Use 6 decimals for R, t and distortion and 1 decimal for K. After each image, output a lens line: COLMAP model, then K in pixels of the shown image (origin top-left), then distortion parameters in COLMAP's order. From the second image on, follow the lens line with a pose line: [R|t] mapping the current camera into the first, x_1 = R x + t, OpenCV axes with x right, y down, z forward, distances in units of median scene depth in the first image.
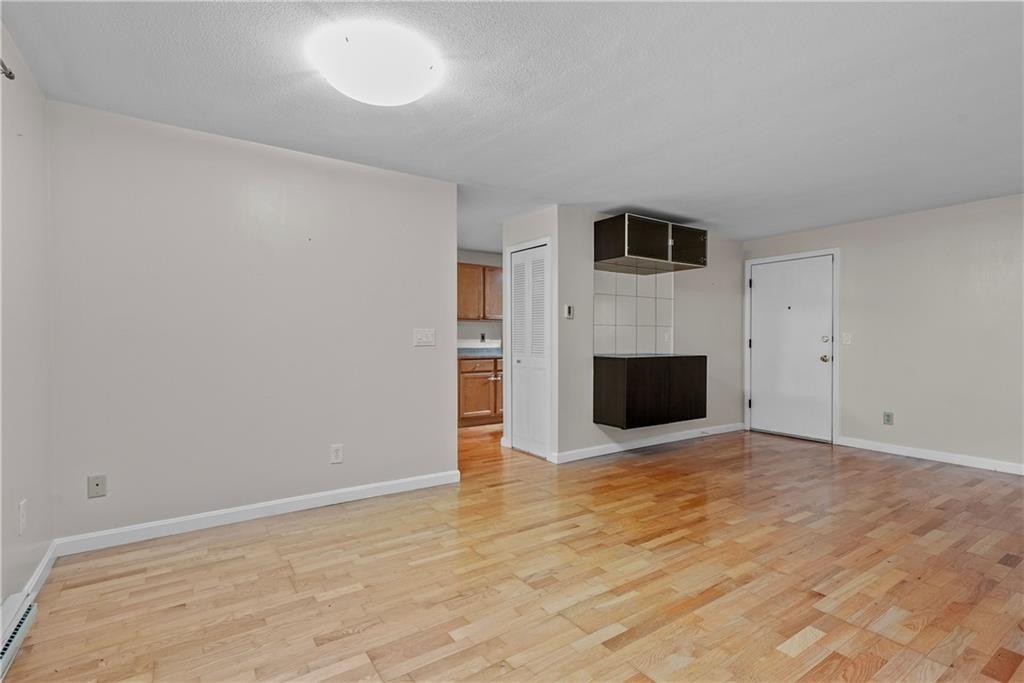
lens RADIAL K [[499.1, 0, 505.2], [0, 499.1, 338.9], [0, 0, 1]] dist [-0.005100, 0.000287]
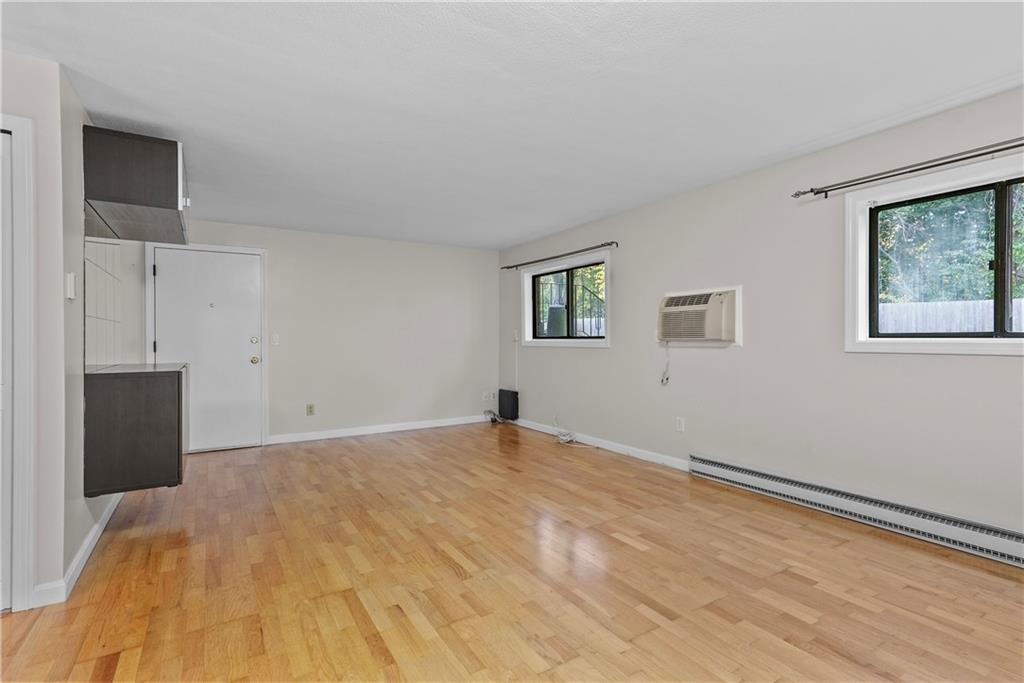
lens RADIAL K [[499.1, 0, 506.8], [0, 499.1, 336.4], [0, 0, 1]] dist [-0.005100, 0.000287]
pose [[0.017682, 0.000557, 0.999843, -0.549167], [0.010843, 0.999941, -0.000749, -0.001020], [-0.999785, 0.010855, 0.017675, 0.827621]]
